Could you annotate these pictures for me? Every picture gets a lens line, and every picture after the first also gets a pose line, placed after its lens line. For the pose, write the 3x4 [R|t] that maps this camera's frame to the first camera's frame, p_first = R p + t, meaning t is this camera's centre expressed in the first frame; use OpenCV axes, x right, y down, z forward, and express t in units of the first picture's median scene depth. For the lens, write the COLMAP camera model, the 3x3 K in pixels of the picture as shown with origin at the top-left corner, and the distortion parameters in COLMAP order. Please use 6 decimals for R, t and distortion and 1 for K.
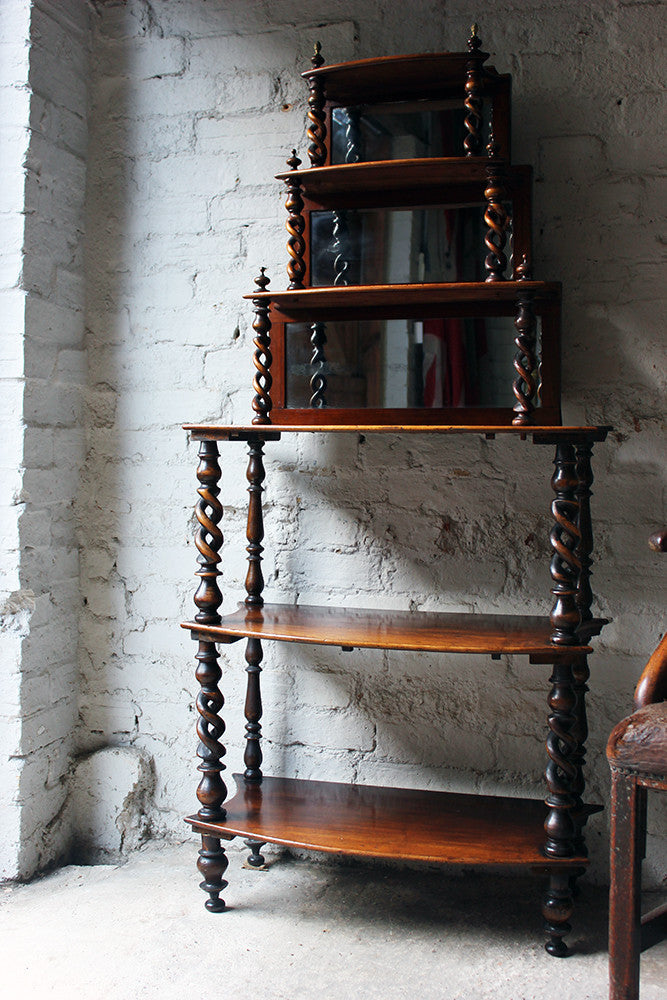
lens RADIAL K [[1135.2, 0, 340.9], [0, 1135.2, 504.4], [0, 0, 1]] dist [-0.055782, 0.000000]
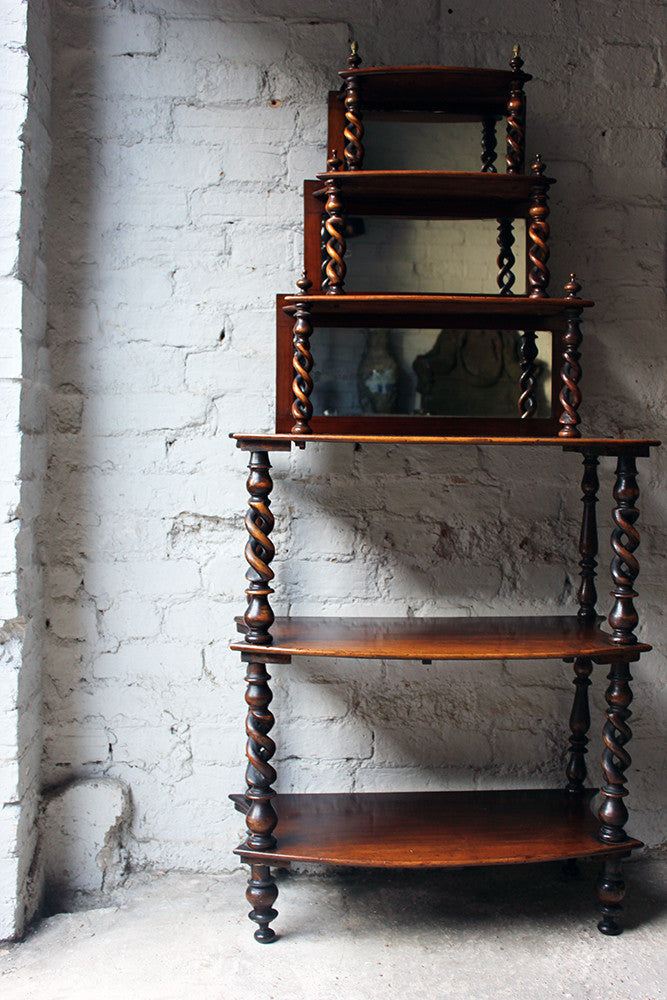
lens RADIAL K [[1090.7, 0, 339.6], [0, 1090.7, 508.2], [0, 0, 1]] dist [-0.062208, 0.000000]
pose [[0.939847, -0.019124, 0.341059, -0.328580], [0.013882, 0.999745, 0.017805, -0.021278], [-0.341312, -0.011999, 0.939873, 0.109256]]
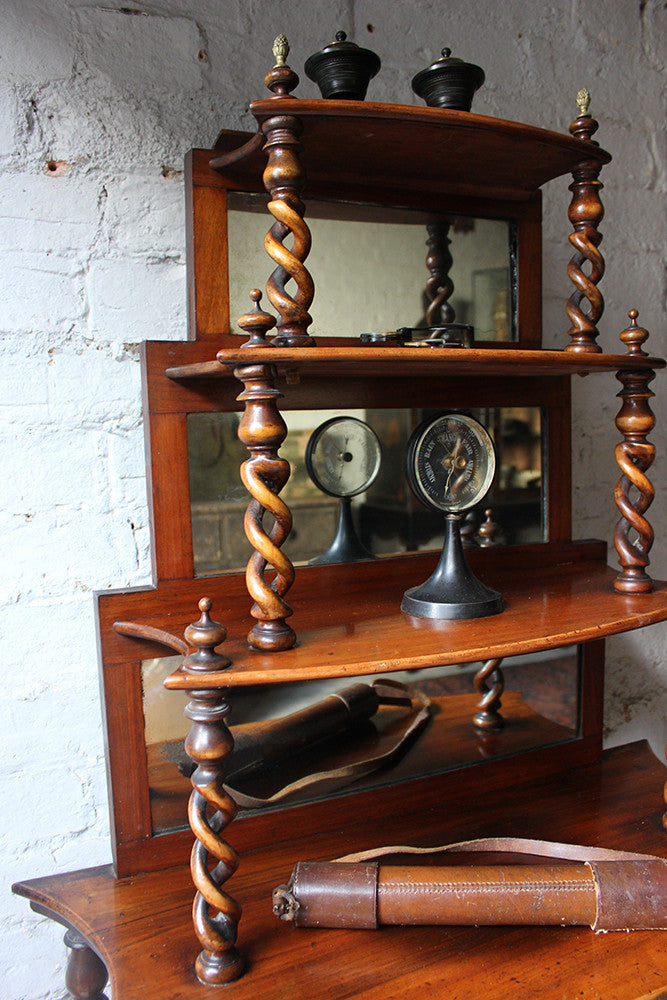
lens RADIAL K [[820.2, 0, 333.5], [0, 820.2, 507.2], [0, 0, 1]] dist [-0.141555, 0.104749]
pose [[0.747156, -0.086157, 0.659041, -0.195646], [0.064859, 0.996281, 0.056715, -0.230700], [-0.661476, 0.000370, 0.749966, 0.700051]]
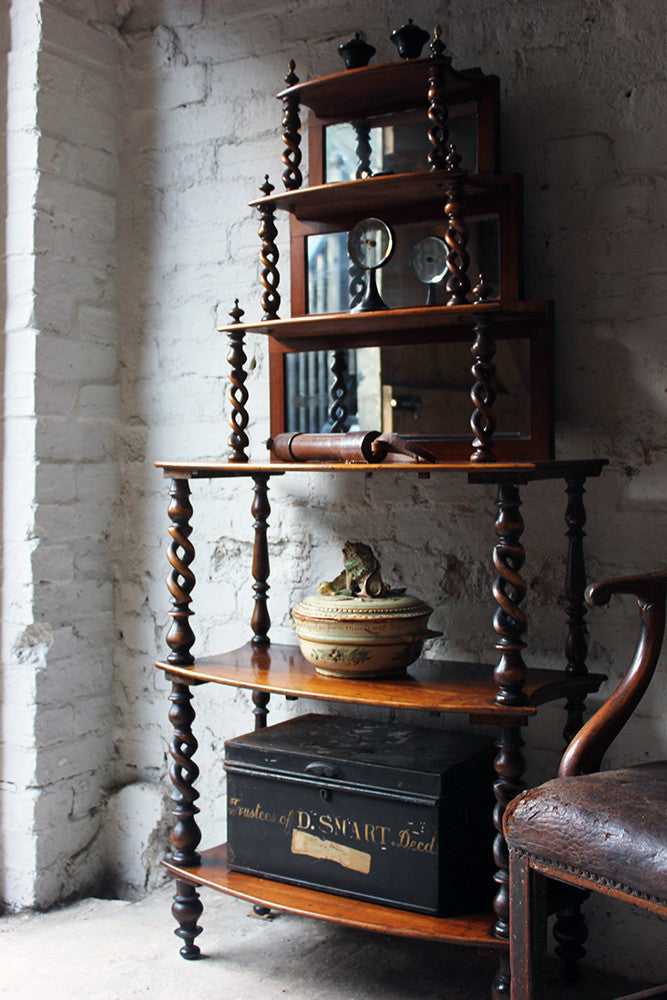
lens RADIAL K [[1195.5, 0, 343.3], [0, 1195.5, 512.7], [0, 0, 1]] dist [-0.052607, 0.000000]
pose [[0.965226, 0.002673, -0.261402, 0.261626], [-0.004063, 0.999980, -0.004776, -0.019794], [0.261384, 0.005672, 0.965218, 0.035110]]
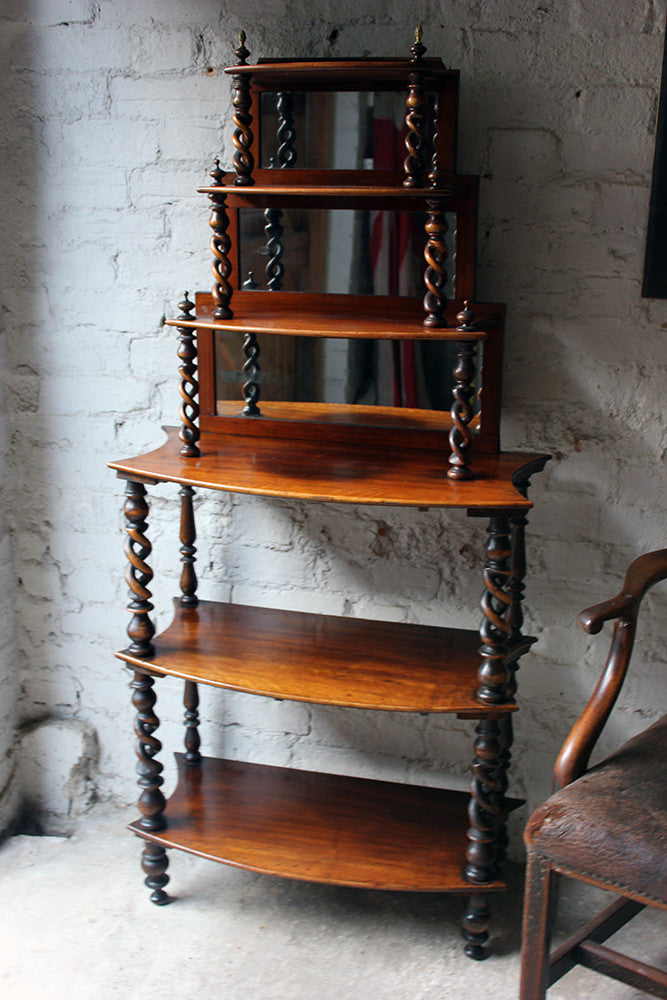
lens RADIAL K [[1135.2, 0, 340.3], [0, 1135.2, 509.5], [0, 0, 1]] dist [-0.055782, 0.000000]
pose [[0.999139, -0.005706, 0.041089, 0.016408], [-0.004587, 0.969228, 0.246121, -0.242202], [-0.041229, -0.246097, 0.968368, 0.046258]]
